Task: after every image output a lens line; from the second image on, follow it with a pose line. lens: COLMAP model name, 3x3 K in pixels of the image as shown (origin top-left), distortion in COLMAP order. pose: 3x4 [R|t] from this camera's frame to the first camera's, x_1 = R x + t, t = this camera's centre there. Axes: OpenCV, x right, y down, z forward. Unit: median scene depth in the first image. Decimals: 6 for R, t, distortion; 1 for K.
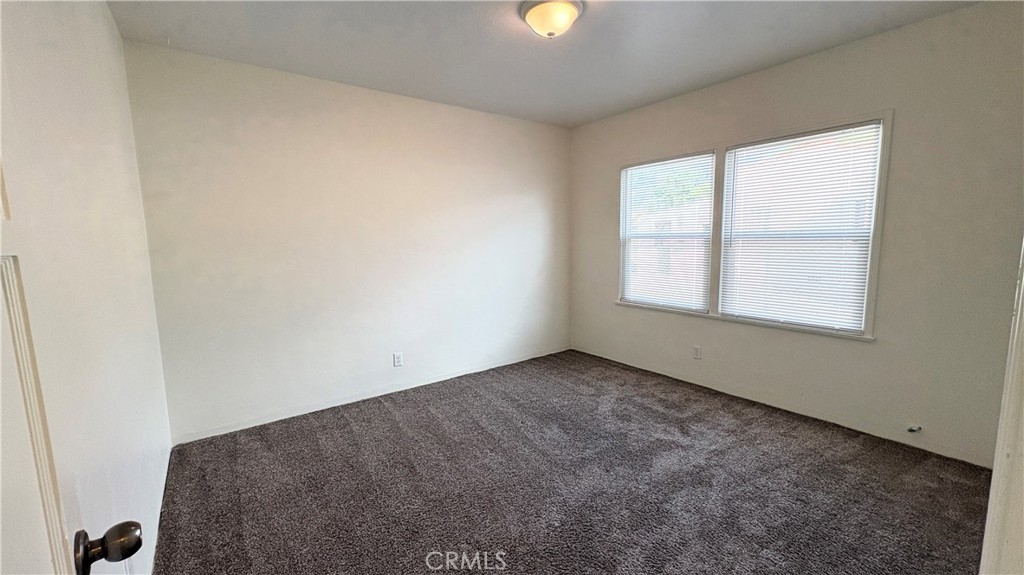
lens RADIAL K [[408.8, 0, 519.3], [0, 408.8, 291.2], [0, 0, 1]] dist [0.010922, 0.000323]
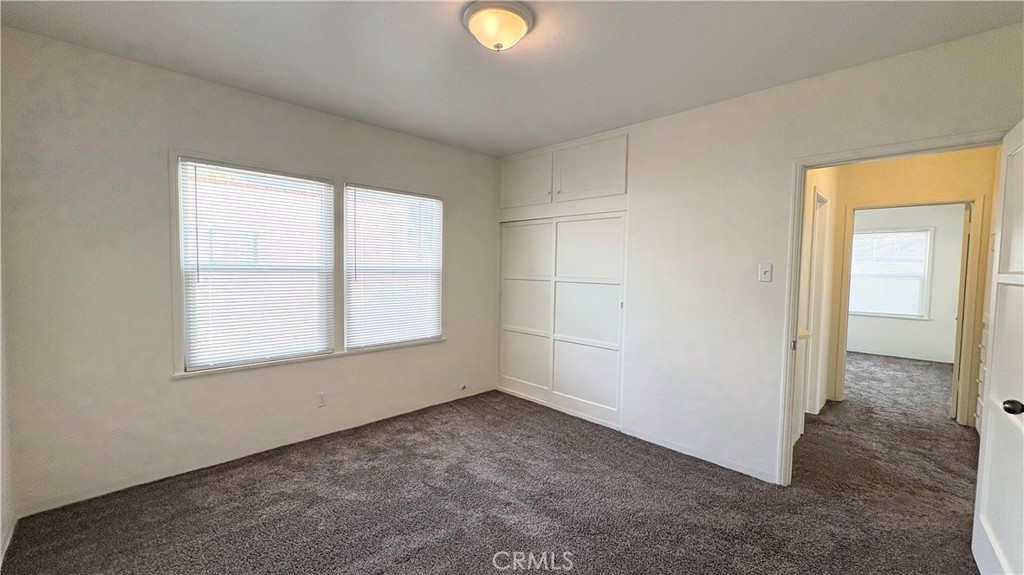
lens RADIAL K [[408.8, 0, 518.0], [0, 408.8, 289.9], [0, 0, 1]] dist [0.010922, 0.000323]
pose [[-0.117299, -0.044375, 0.992105, -0.533632], [0.113777, 0.991823, 0.057814, -0.097812], [-0.986557, 0.119660, -0.111291, 0.707687]]
